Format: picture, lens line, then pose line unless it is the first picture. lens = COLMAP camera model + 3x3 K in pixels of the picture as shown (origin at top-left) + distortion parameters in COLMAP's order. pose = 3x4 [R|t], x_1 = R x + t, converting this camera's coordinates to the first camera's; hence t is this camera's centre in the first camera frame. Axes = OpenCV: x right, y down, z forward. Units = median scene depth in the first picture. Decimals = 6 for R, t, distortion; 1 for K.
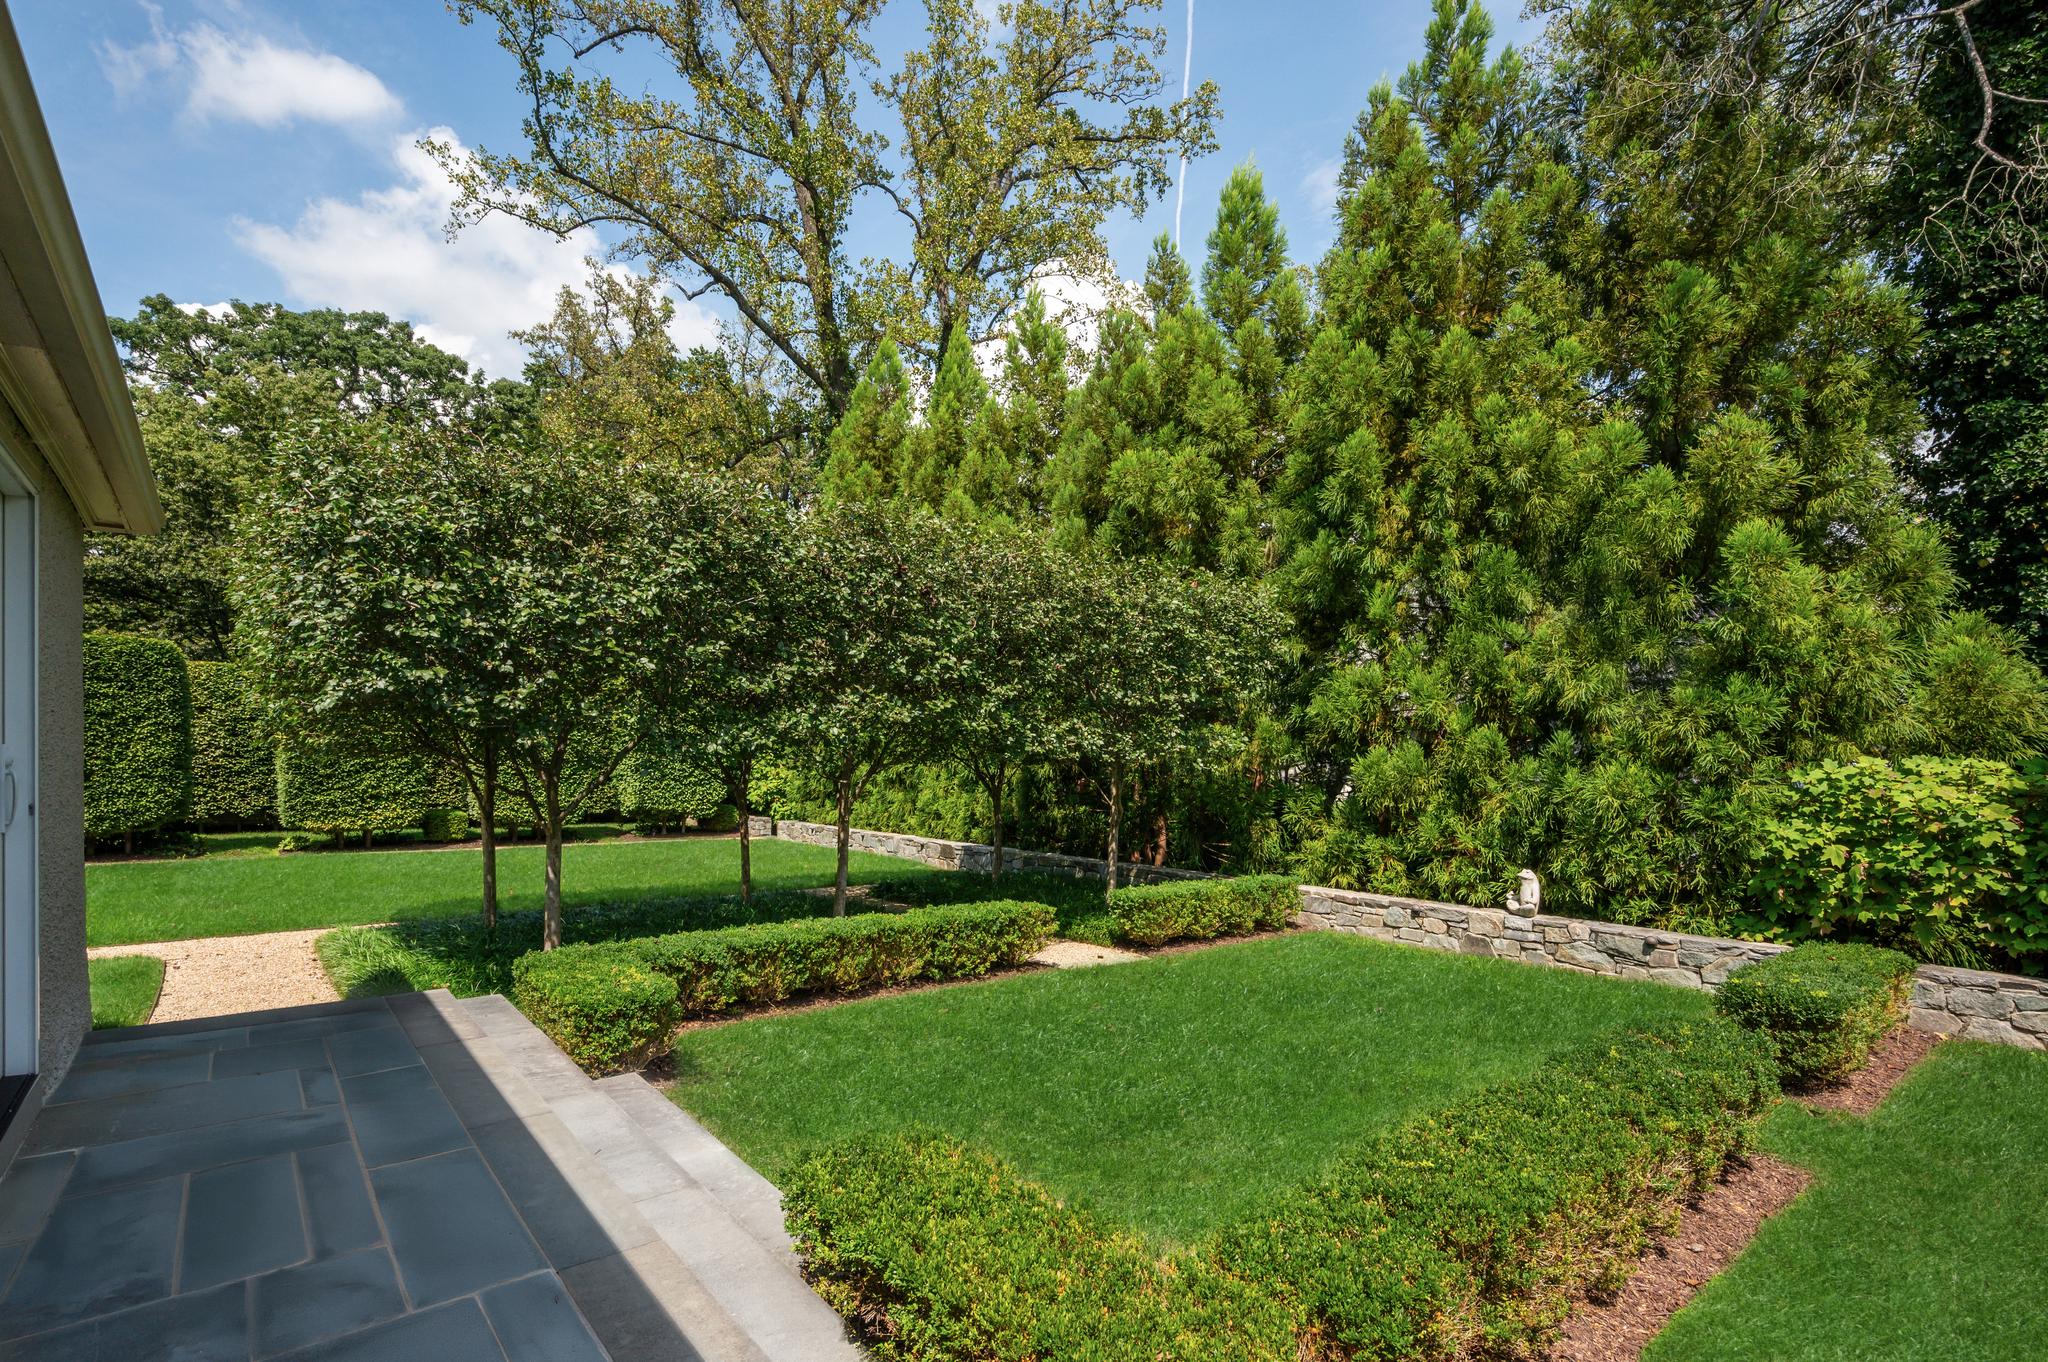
lens RADIAL K [[968.2, 0, 1024.2], [0, 968.2, 741.8], [0, 0, 1]] dist [0.000857, 0.000612]
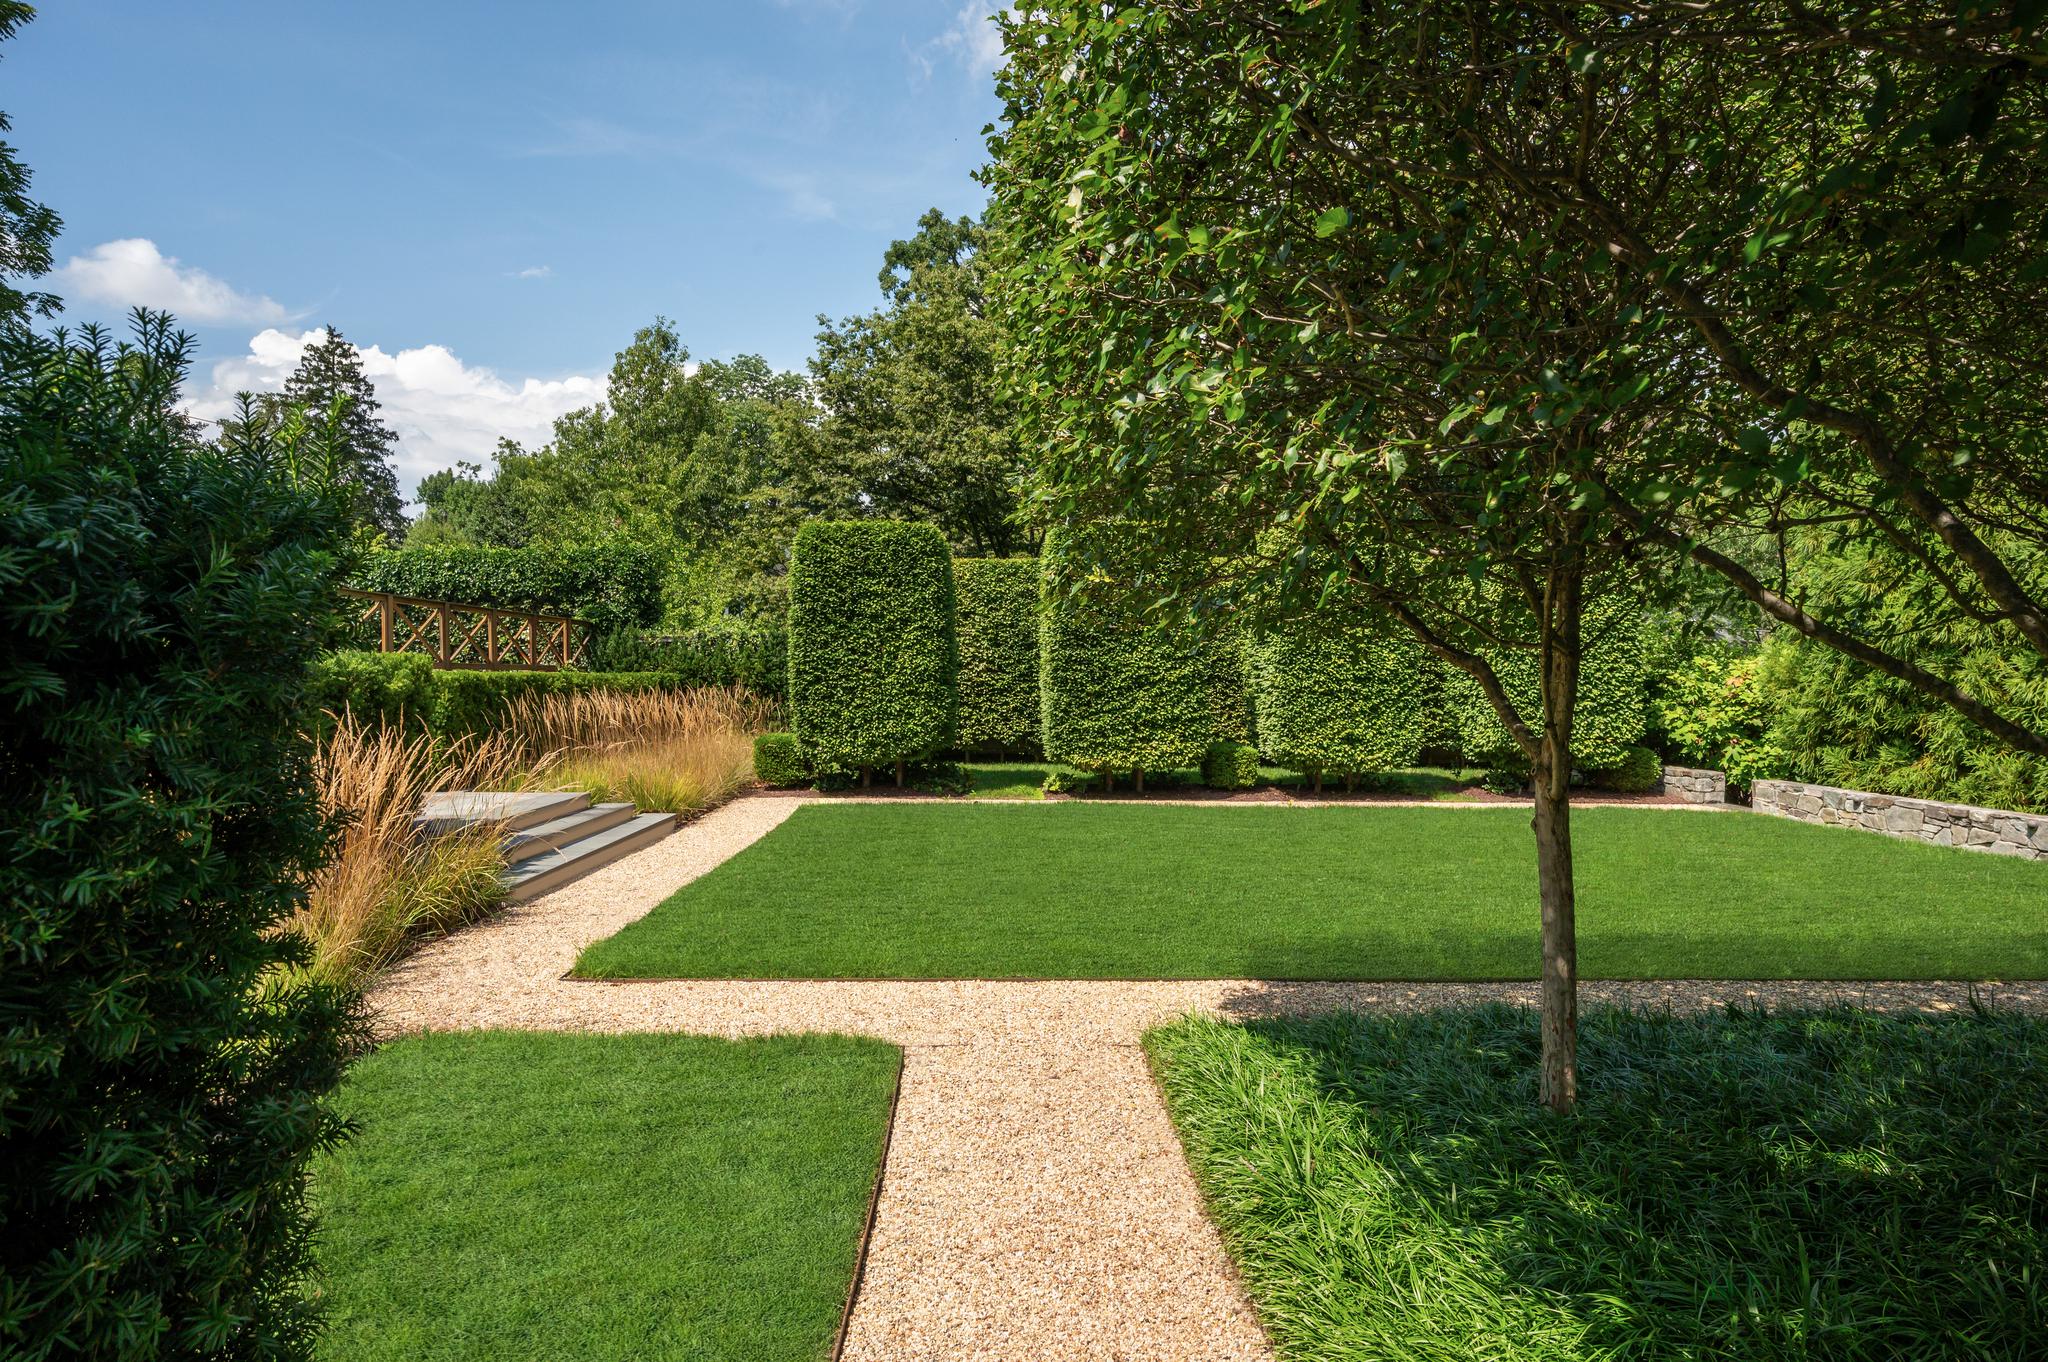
lens RADIAL K [[1119.5, 0, 1024.0], [0, 1119.5, 681.0], [0, 0, 1]] dist [-0.000243, 0.000028]
pose [[0.791162, -0.003362, -0.611598, -0.225559], [0.013533, 0.999836, 0.012010, 0.013371], [0.611457, -0.017779, 0.791078, 0.274096]]
